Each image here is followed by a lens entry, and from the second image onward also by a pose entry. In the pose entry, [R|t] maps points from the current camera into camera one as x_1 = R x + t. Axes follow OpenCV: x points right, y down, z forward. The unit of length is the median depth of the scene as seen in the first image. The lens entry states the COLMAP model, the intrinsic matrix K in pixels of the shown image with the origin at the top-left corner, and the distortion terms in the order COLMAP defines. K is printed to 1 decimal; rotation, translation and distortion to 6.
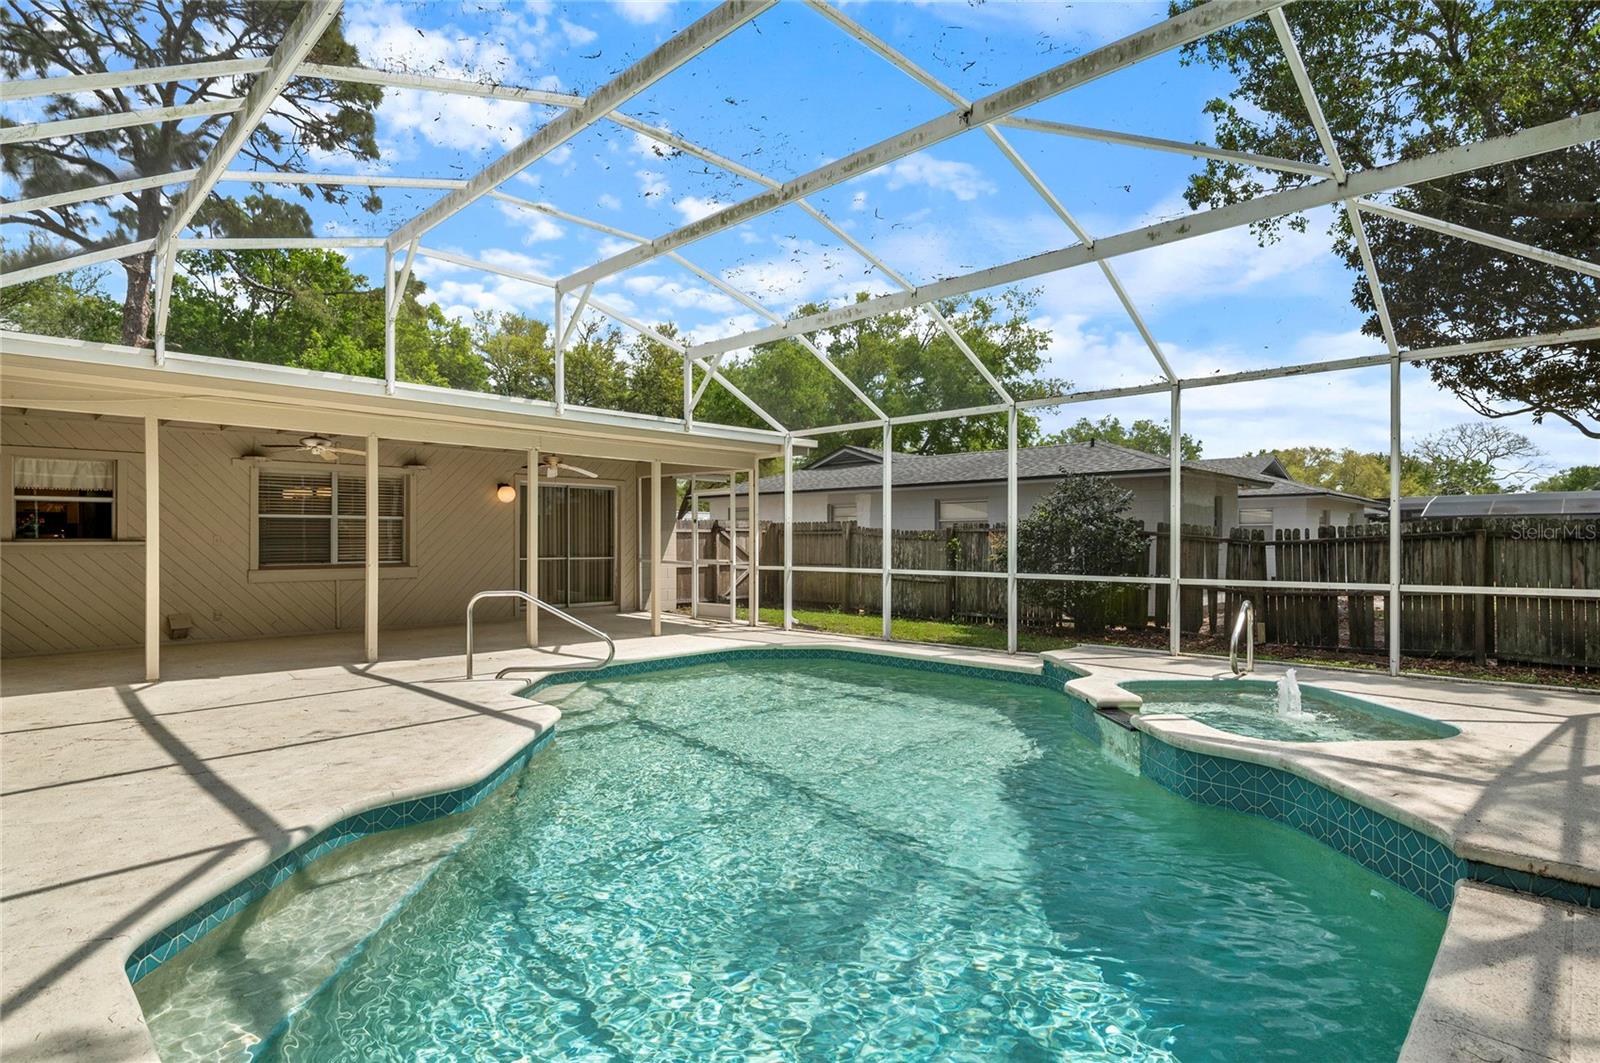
lens RADIAL K [[814.3, 0, 803.8], [0, 814.3, 537.0], [0, 0, 1]] dist [0.012708, 0.001036]
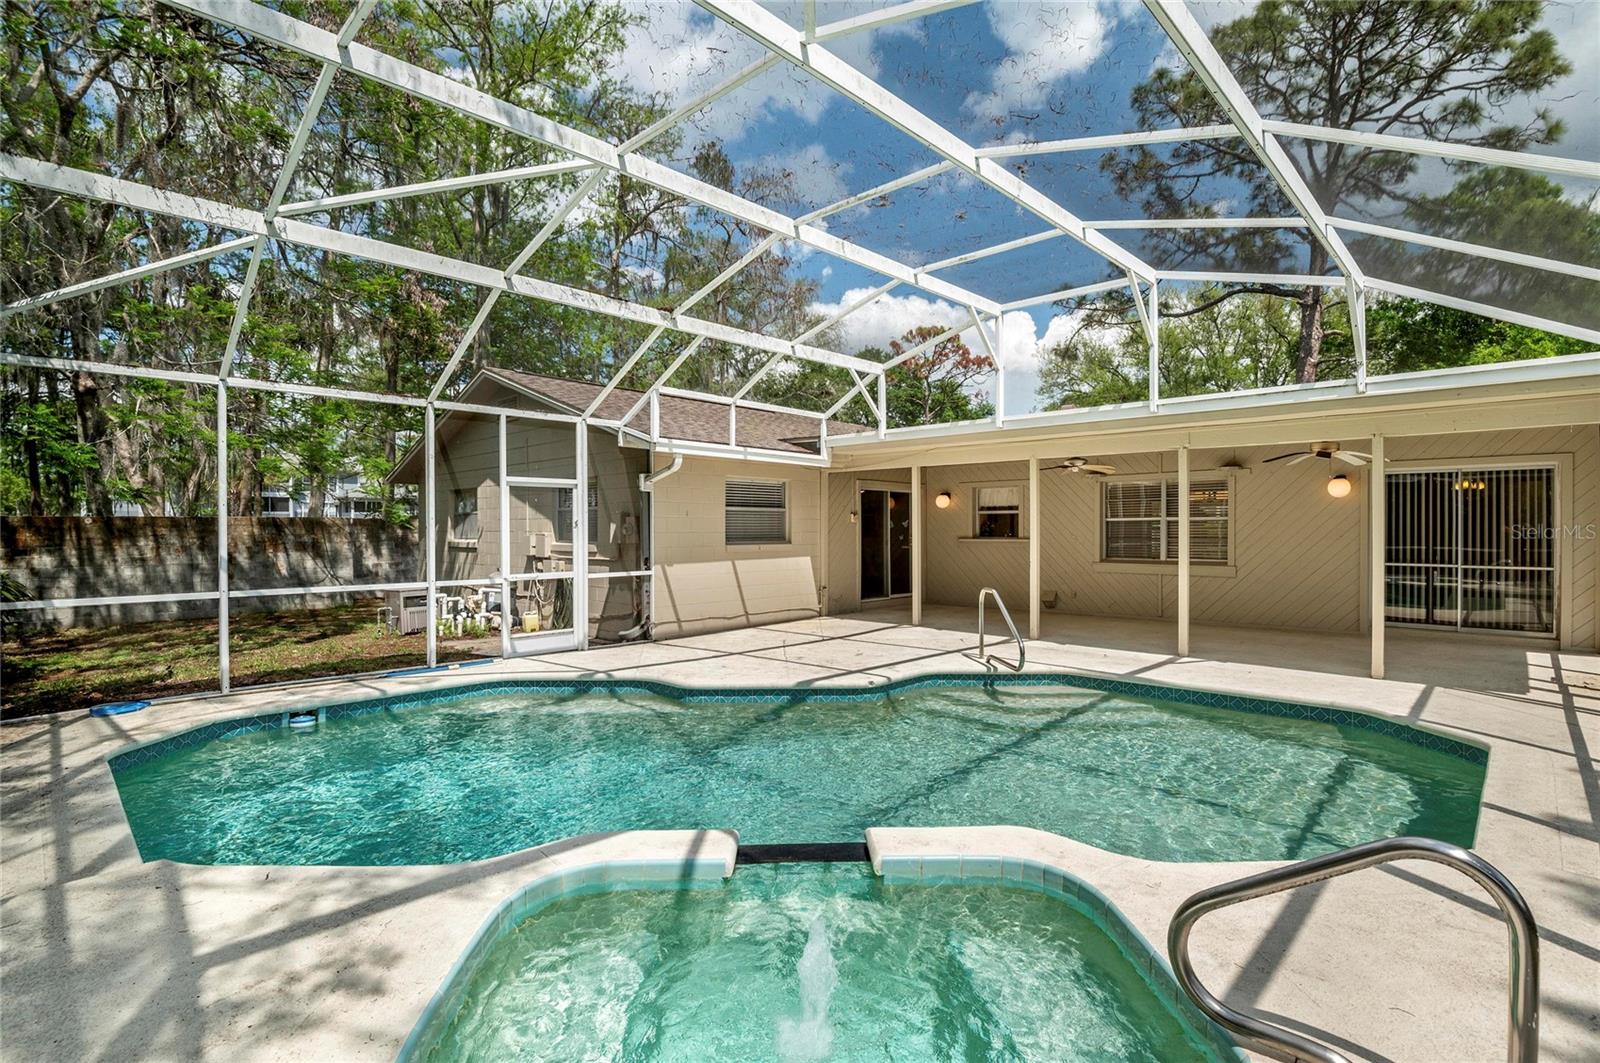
lens RADIAL K [[751.2, 0, 808.2], [0, 751.2, 531.7], [0, 0, 1]] dist [-0.005217, 0.001406]
pose [[0.002971, 0.004695, -0.999985, 0.550397], [0.003065, 0.999984, 0.004704, -0.015467], [0.999991, -0.003079, 0.002957, 0.573314]]
